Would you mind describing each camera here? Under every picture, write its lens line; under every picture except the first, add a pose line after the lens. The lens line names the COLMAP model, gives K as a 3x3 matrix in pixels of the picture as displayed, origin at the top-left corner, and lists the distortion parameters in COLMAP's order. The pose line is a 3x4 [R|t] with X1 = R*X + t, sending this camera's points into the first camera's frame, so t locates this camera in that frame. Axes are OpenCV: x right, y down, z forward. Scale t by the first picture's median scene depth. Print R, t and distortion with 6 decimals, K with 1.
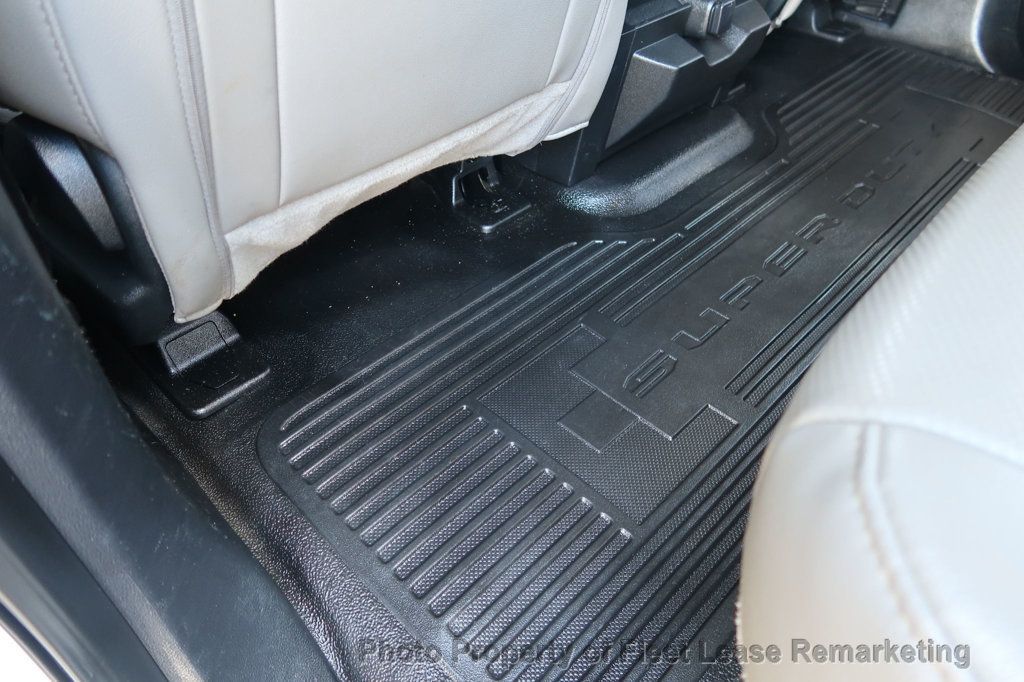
lens RADIAL K [[707.2, 0, 508.7], [0, 707.2, 336.6], [0, 0, 1]] dist [-0.025150, 0.009719]
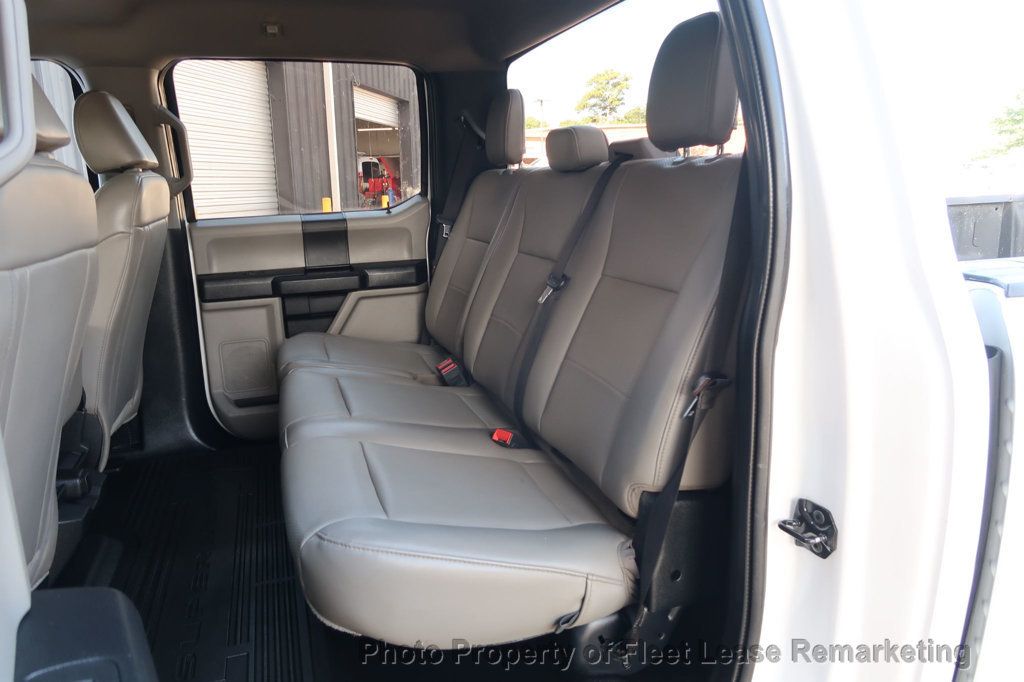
lens RADIAL K [[707.2, 0, 508.7], [0, 707.2, 336.6], [0, 0, 1]] dist [-0.025150, 0.009719]
pose [[0.452619, -0.210933, 0.866397, -0.599259], [0.632502, 0.760827, -0.145198, 0.147464], [-0.628551, 0.613717, 0.477781, -0.615608]]
